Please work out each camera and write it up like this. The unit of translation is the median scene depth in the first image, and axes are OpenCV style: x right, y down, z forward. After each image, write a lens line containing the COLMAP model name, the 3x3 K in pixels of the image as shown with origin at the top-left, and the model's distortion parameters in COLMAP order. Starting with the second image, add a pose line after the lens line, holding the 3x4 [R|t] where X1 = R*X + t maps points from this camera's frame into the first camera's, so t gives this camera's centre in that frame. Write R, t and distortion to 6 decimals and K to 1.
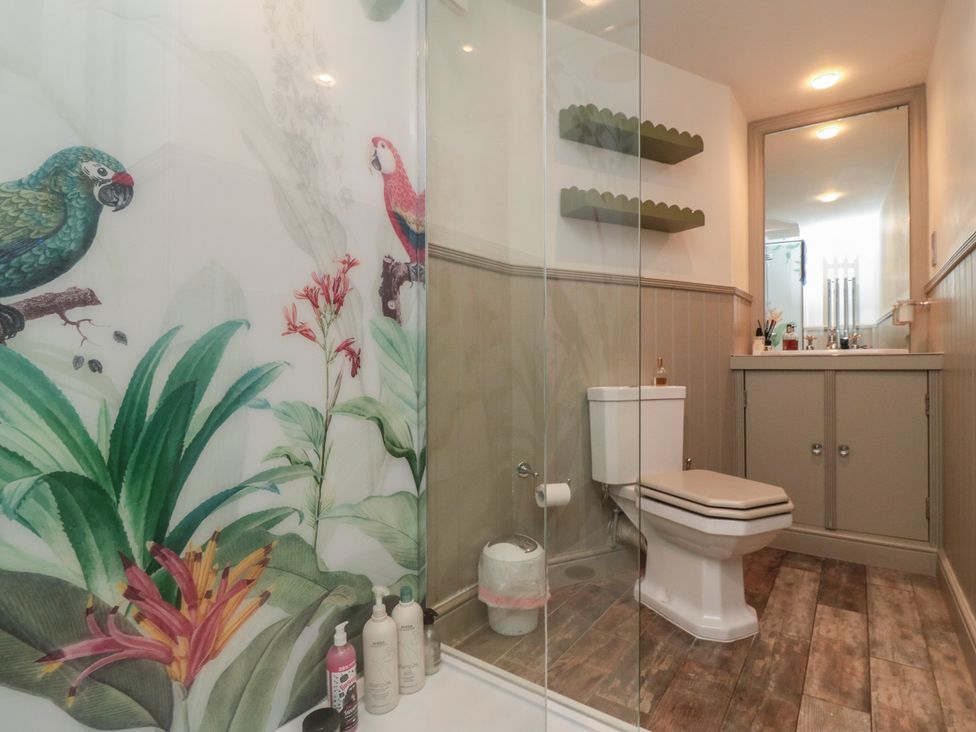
lens RADIAL K [[525.7, 0, 499.0], [0, 525.7, 359.5], [0, 0, 1]] dist [0.002008, -0.015229]
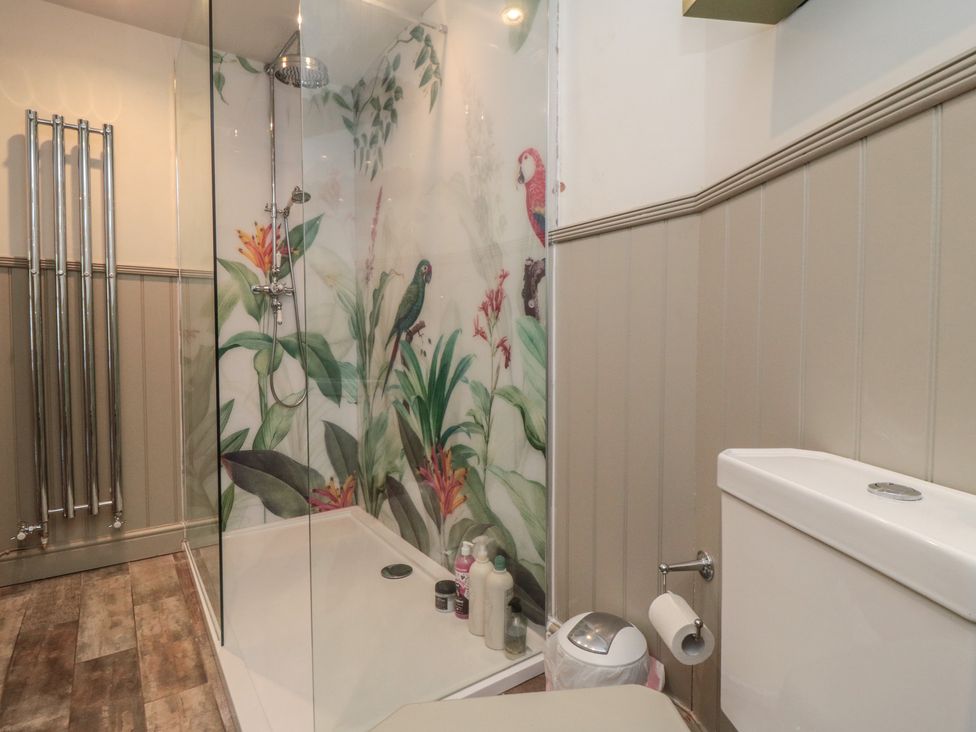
lens RADIAL K [[525.7, 0, 499.0], [0, 525.7, 359.5], [0, 0, 1]] dist [0.002008, -0.015229]
pose [[-0.322863, 0.041590, -0.945531, 0.955390], [0.004351, 0.999089, 0.042460, -0.042634], [0.946436, 0.009595, -0.322750, 1.484575]]
